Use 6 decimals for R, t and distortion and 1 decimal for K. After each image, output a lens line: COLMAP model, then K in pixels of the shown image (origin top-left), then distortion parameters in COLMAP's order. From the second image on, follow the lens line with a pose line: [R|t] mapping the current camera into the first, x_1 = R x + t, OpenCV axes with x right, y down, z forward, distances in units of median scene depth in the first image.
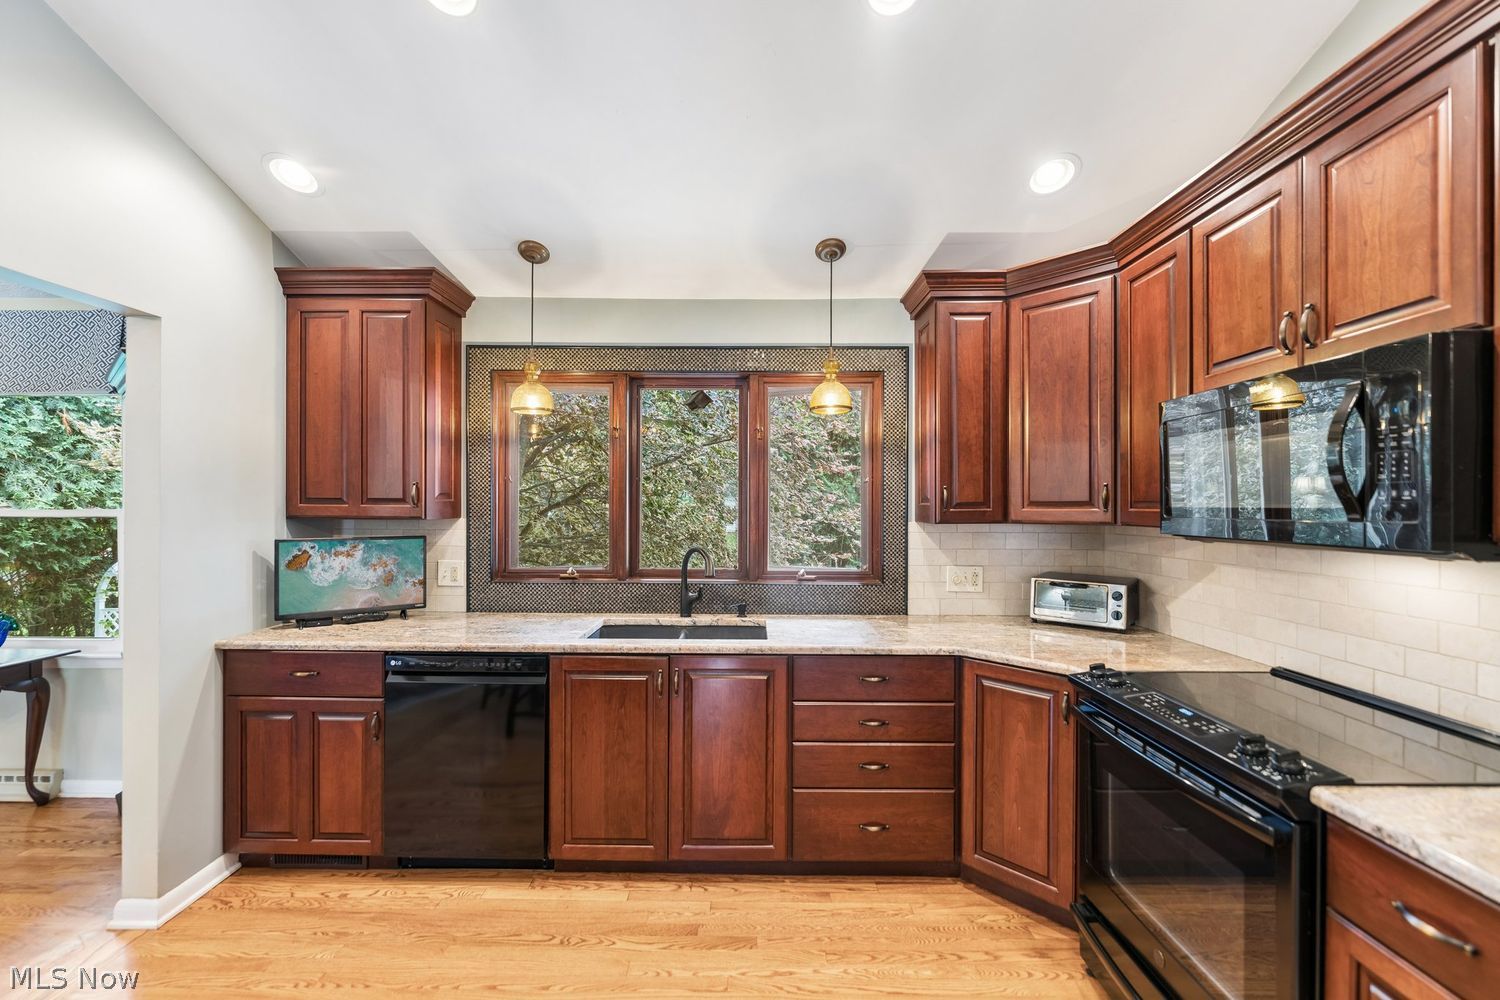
lens RADIAL K [[600.2, 0, 747.1], [0, 600.2, 507.2], [0, 0, 1]] dist [-0.000829, -0.000267]
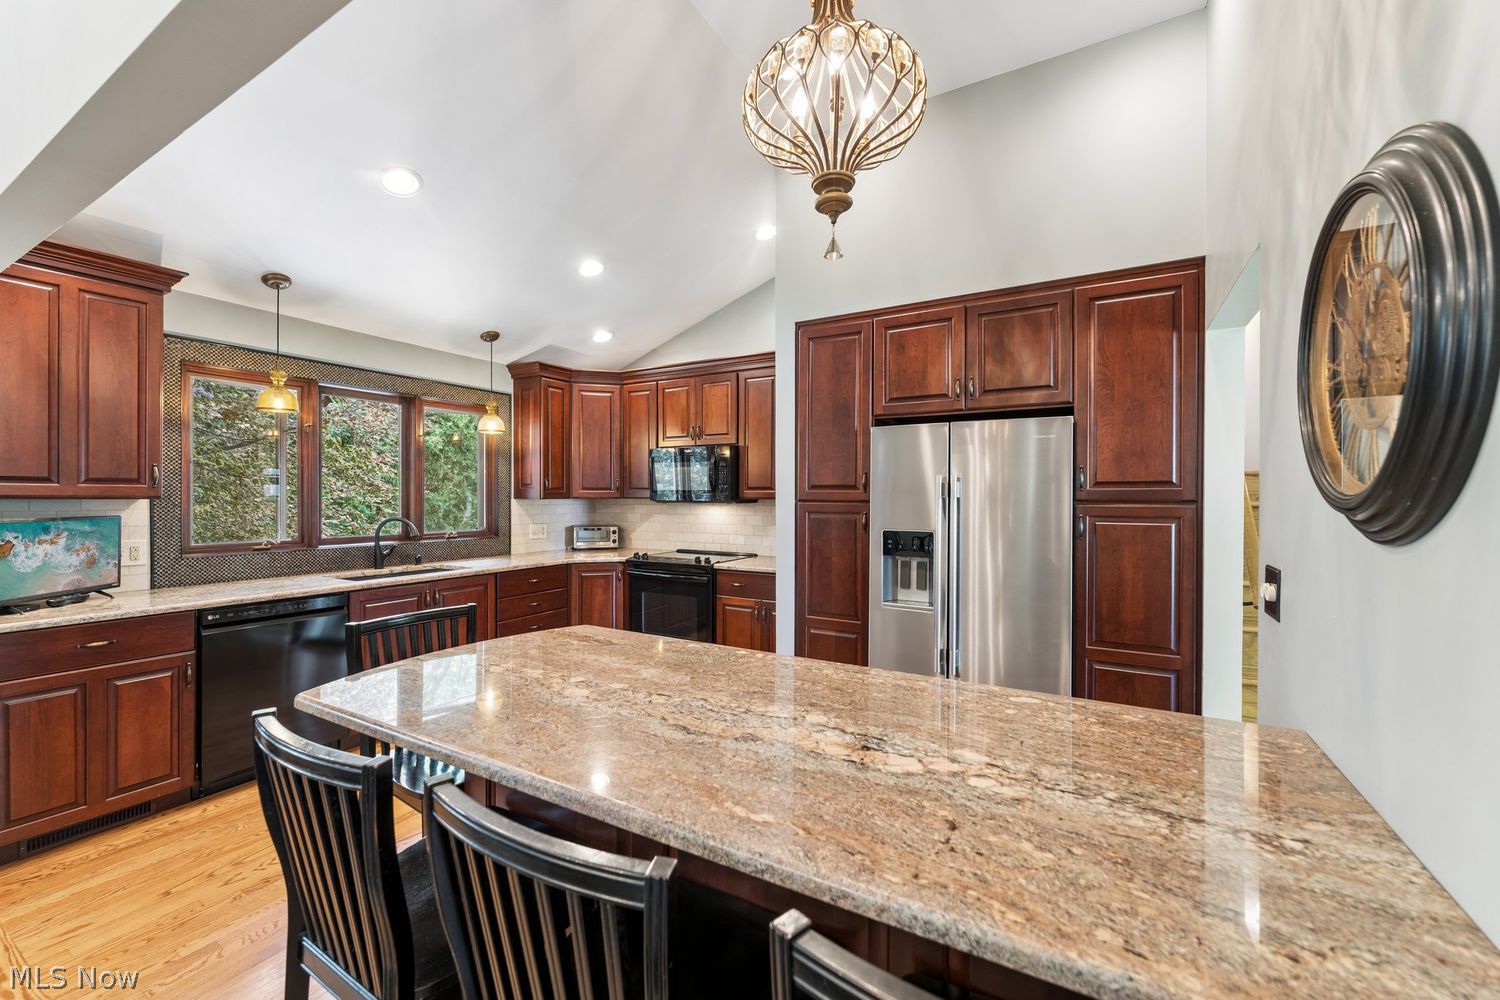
lens RADIAL K [[600.2, 0, 747.0], [0, 600.2, 499.3], [0, 0, 1]] dist [-0.000829, -0.000267]
pose [[0.496155, -0.007022, 0.868206, -0.992832], [0.000010, 0.999967, 0.008082, 0.013734], [-0.868234, -0.004001, 0.496138, -0.466498]]
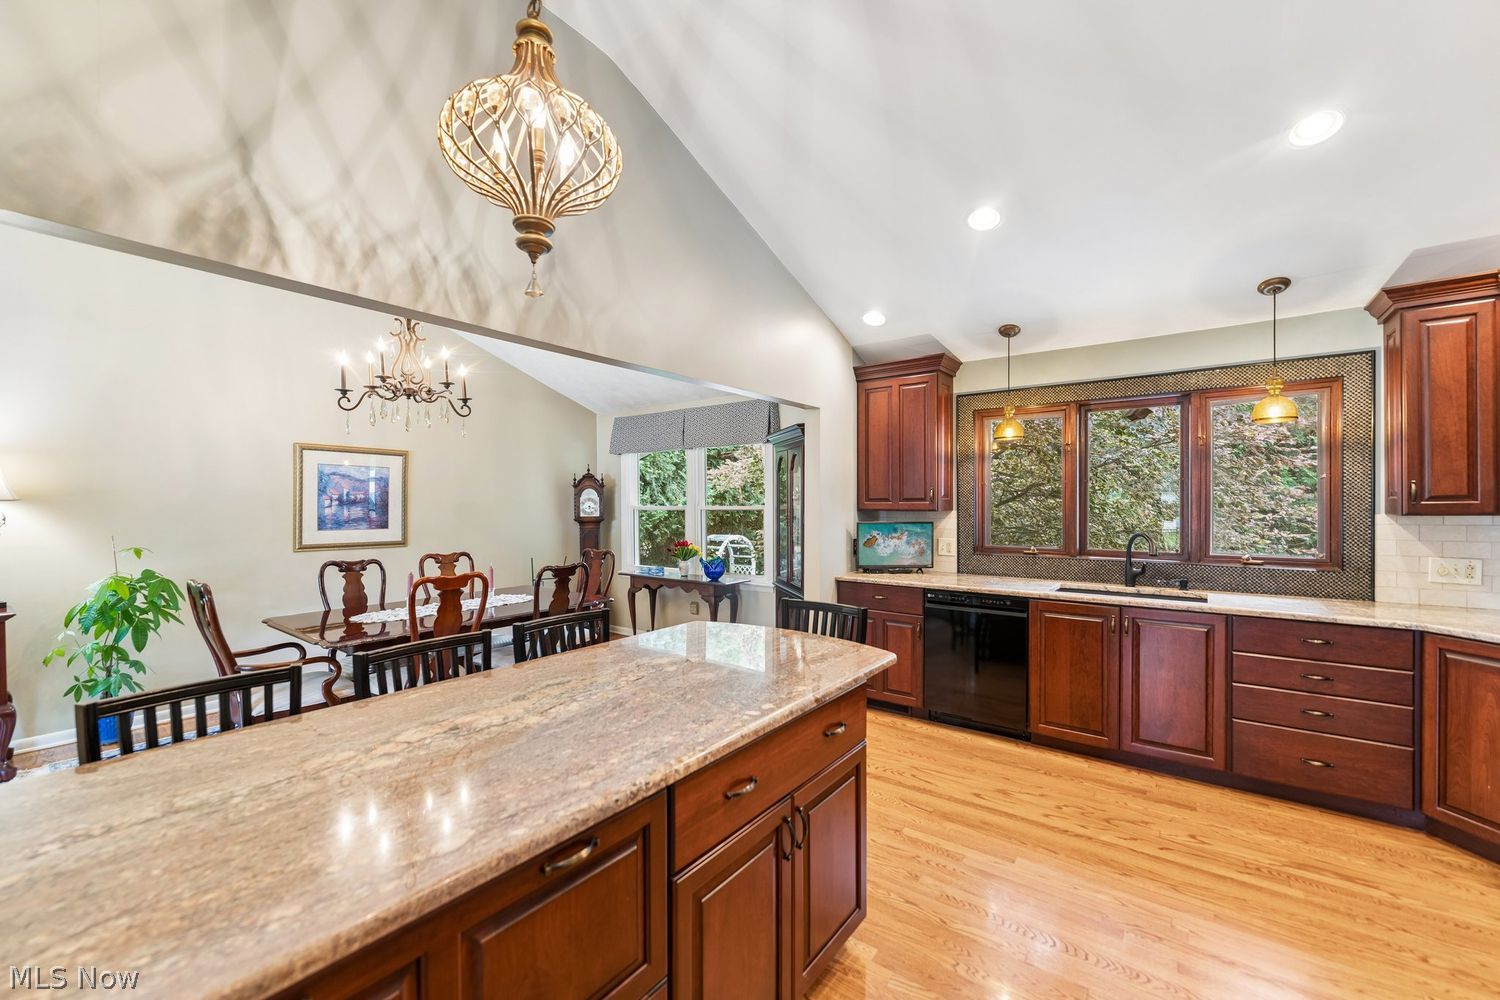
lens RADIAL K [[600.2, 0, 747.4], [0, 600.2, 507.4], [0, 0, 1]] dist [-0.000829, -0.000267]
pose [[0.802853, -0.002633, -0.596171, 0.008279], [0.006111, 0.999974, 0.003813, 0.001166], [0.596145, -0.006705, 0.802849, -0.603990]]
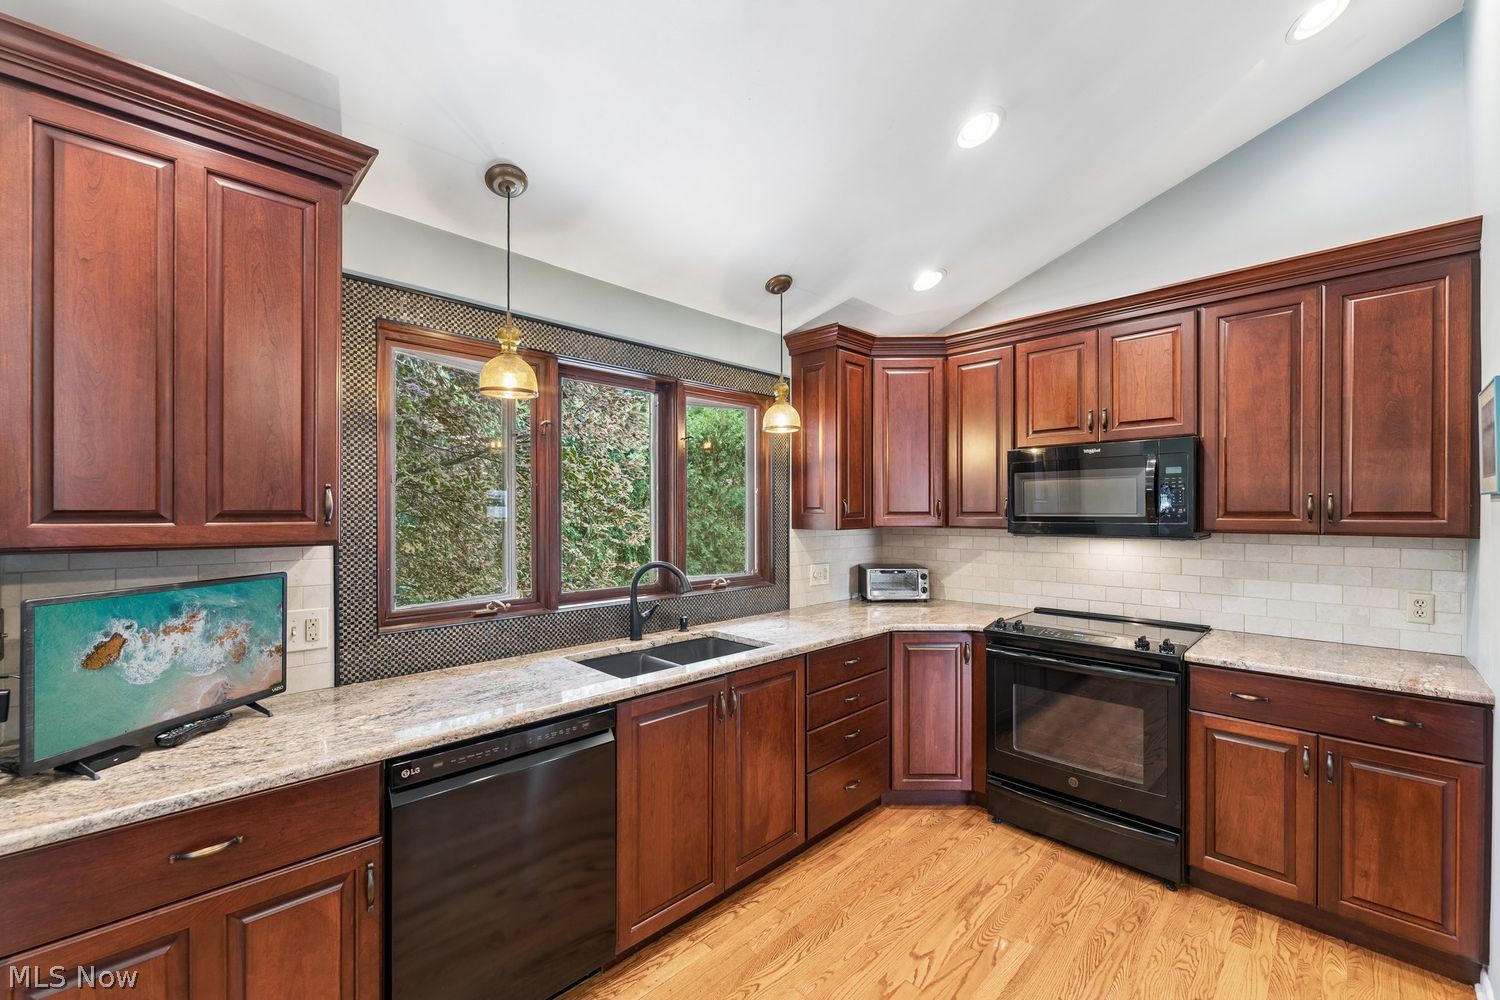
lens RADIAL K [[600.2, 0, 743.7], [0, 600.2, 512.8], [0, 0, 1]] dist [-0.000829, -0.000267]
pose [[0.708325, -0.005506, 0.705865, -0.709972], [0.004998, 0.999984, 0.002784, -0.012562], [-0.705869, 0.001556, 0.708341, 0.275767]]
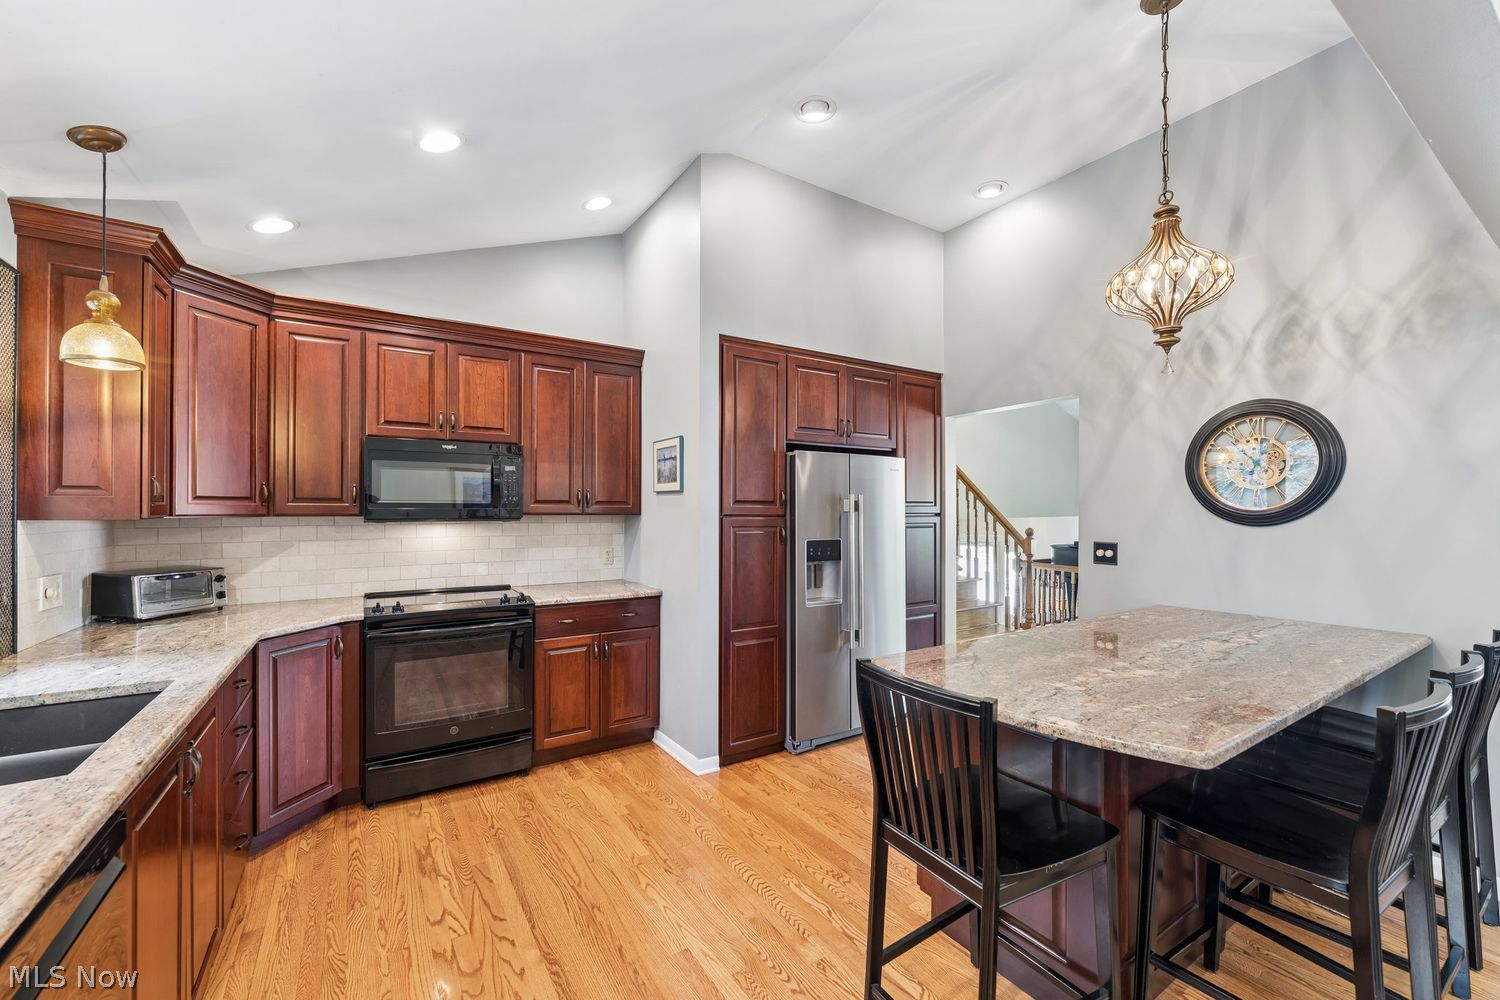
lens RADIAL K [[600.2, 0, 749.5], [0, 600.2, 508.7], [0, 0, 1]] dist [-0.000829, -0.000267]
pose [[-0.547393, -0.002342, 0.836873, -0.910170], [-0.001261, 0.999997, 0.001974, 0.009293], [-0.836875, 0.000025, -0.547394, 0.769057]]
